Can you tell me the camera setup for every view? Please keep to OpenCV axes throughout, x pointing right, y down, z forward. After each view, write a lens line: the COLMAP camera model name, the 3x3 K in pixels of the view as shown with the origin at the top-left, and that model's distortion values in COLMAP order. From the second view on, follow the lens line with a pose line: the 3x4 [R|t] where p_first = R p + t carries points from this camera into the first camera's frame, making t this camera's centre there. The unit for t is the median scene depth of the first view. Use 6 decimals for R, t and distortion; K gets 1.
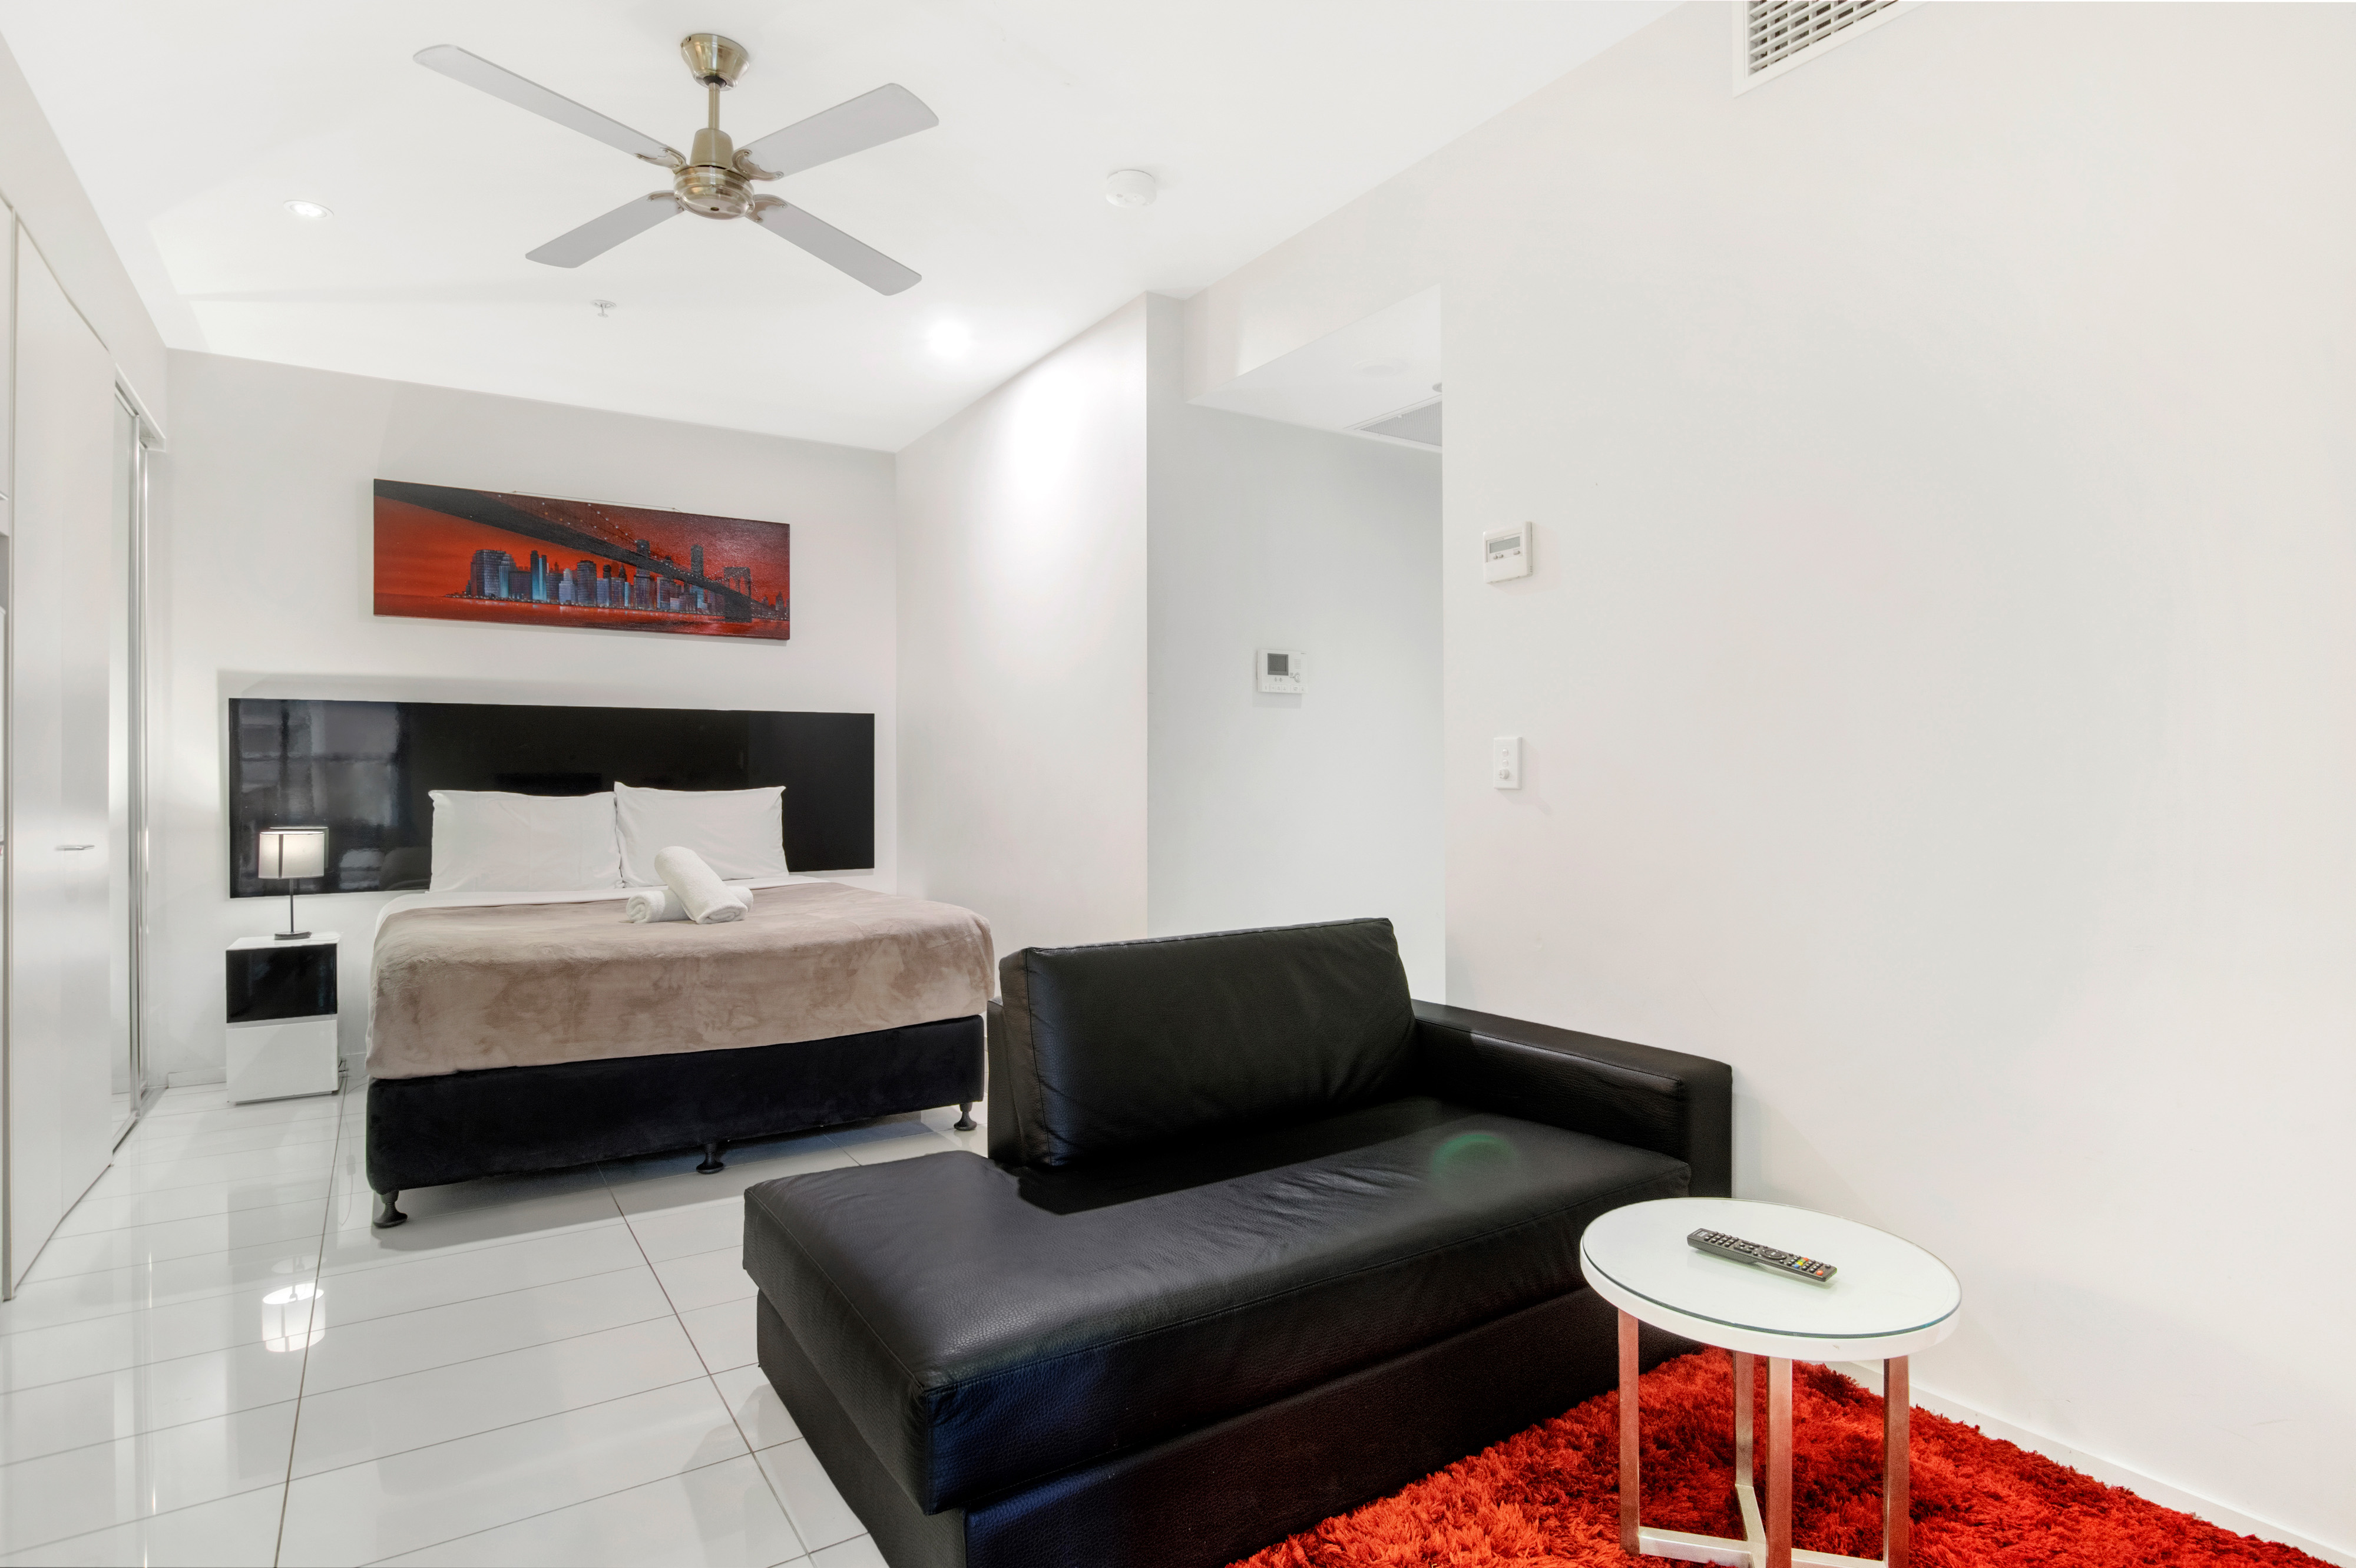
lens RADIAL K [[1207.5, 0, 1222.9], [0, 1207.5, 773.7], [0, 0, 1]] dist [-0.022087, 0.000329]
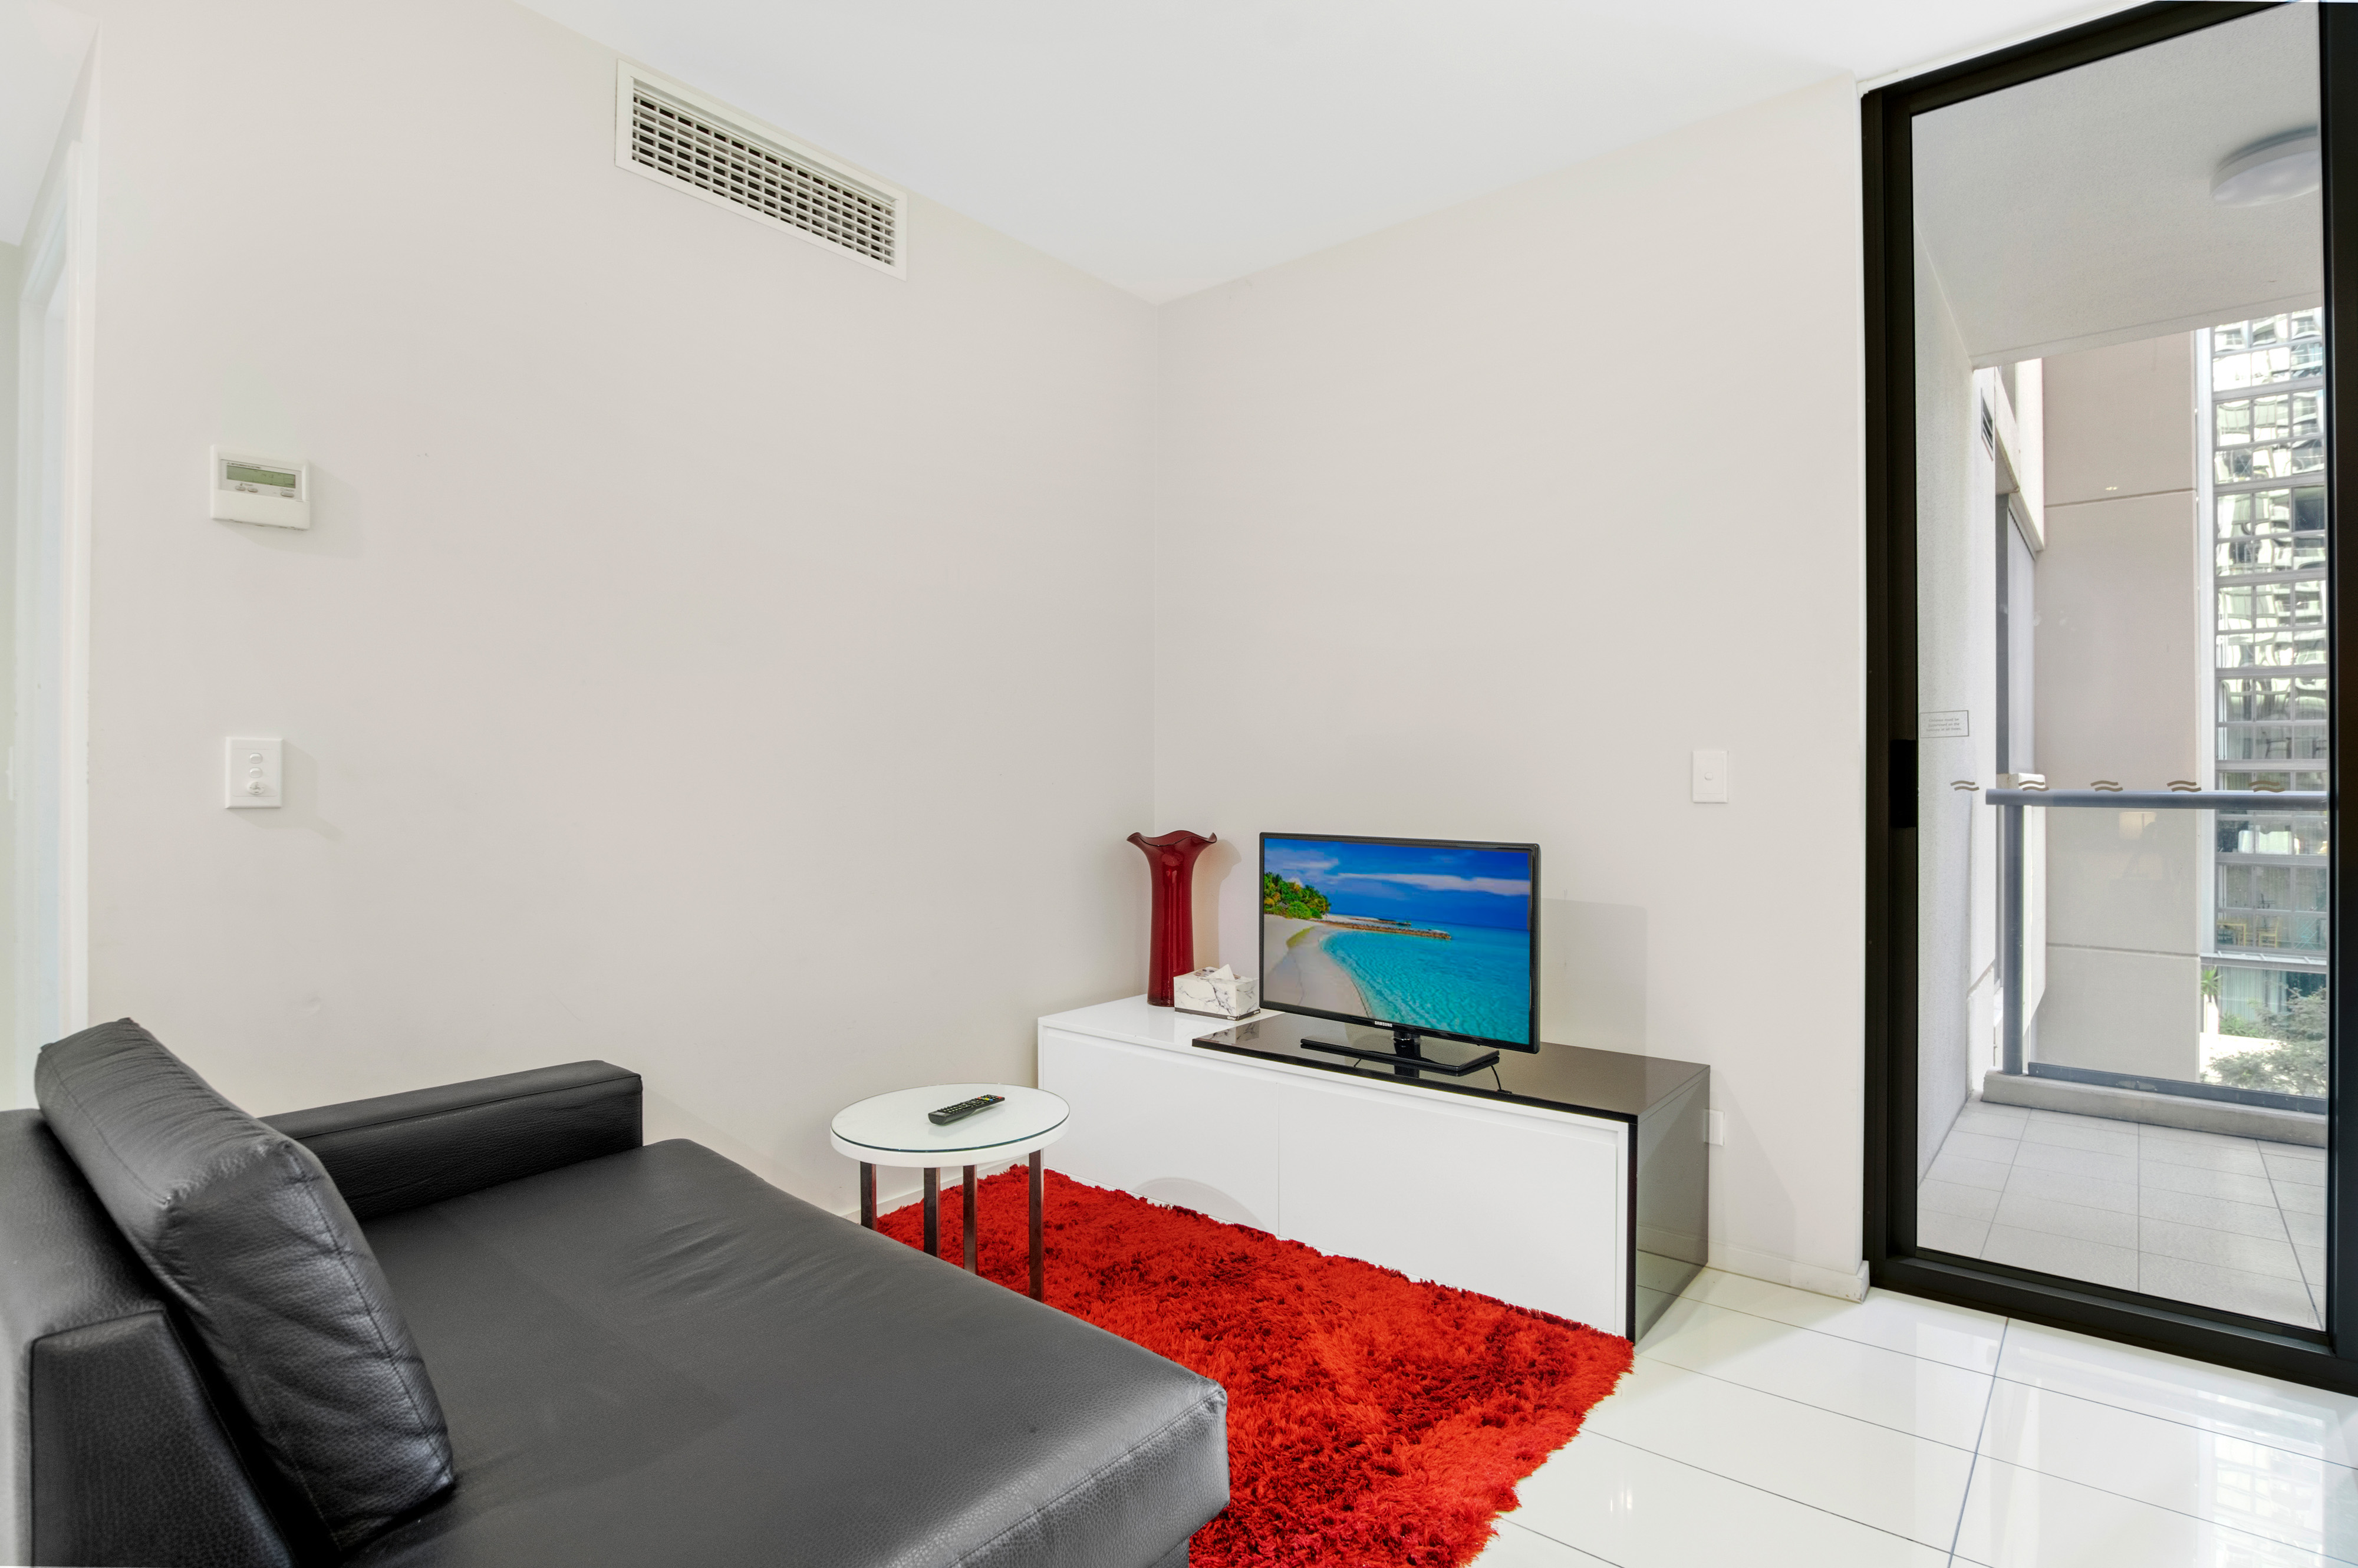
lens RADIAL K [[1154.0, 0, 1187.1], [0, 1154.0, 787.0], [0, 0, 1]] dist [-0.030872, 0.002771]
pose [[-0.270231, 0.002052, 0.962793, -0.913633], [-0.000624, 0.999997, -0.002306, 0.001224], [-0.962795, -0.001224, -0.270229, 1.005906]]
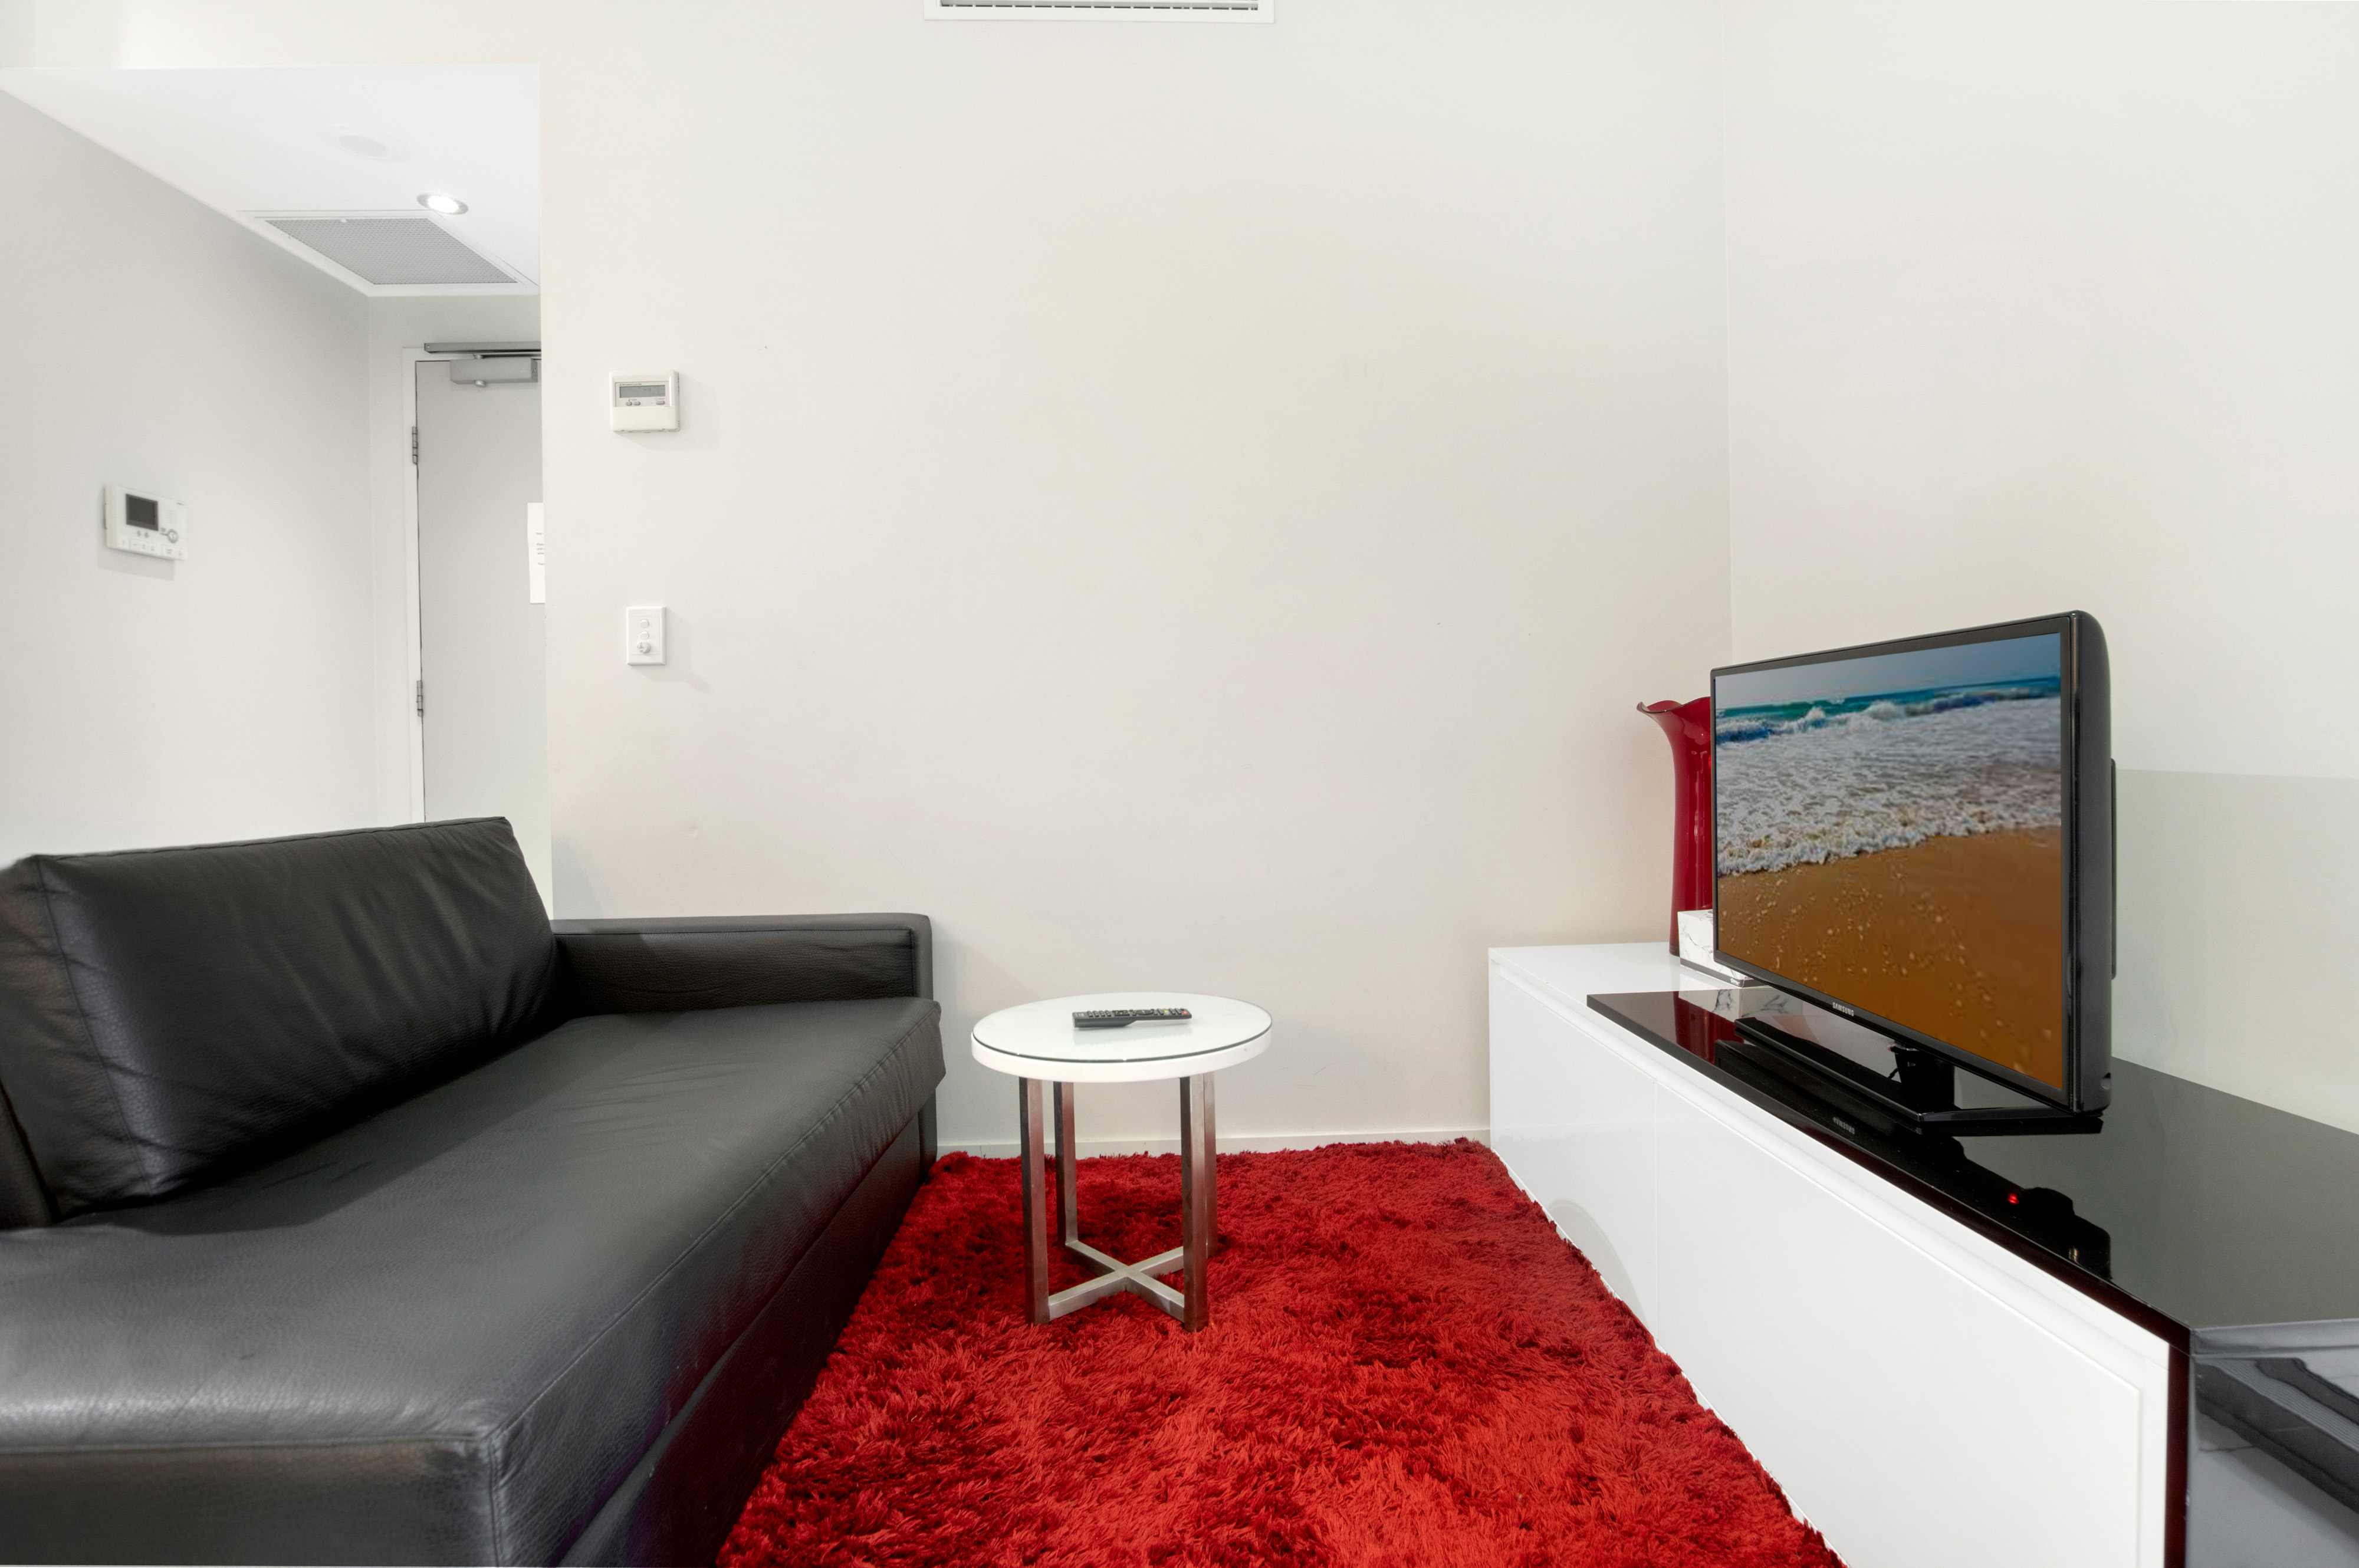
lens RADIAL K [[1154.4, 0, 1227.4], [0, 1154.4, 772.5], [0, 0, 1]] dist [-0.030872, 0.002771]
pose [[0.531725, -0.017590, 0.846734, -0.402521], [0.010140, 0.999845, 0.014403, 0.132959], [-0.846856, 0.000928, 0.531821, 0.287774]]
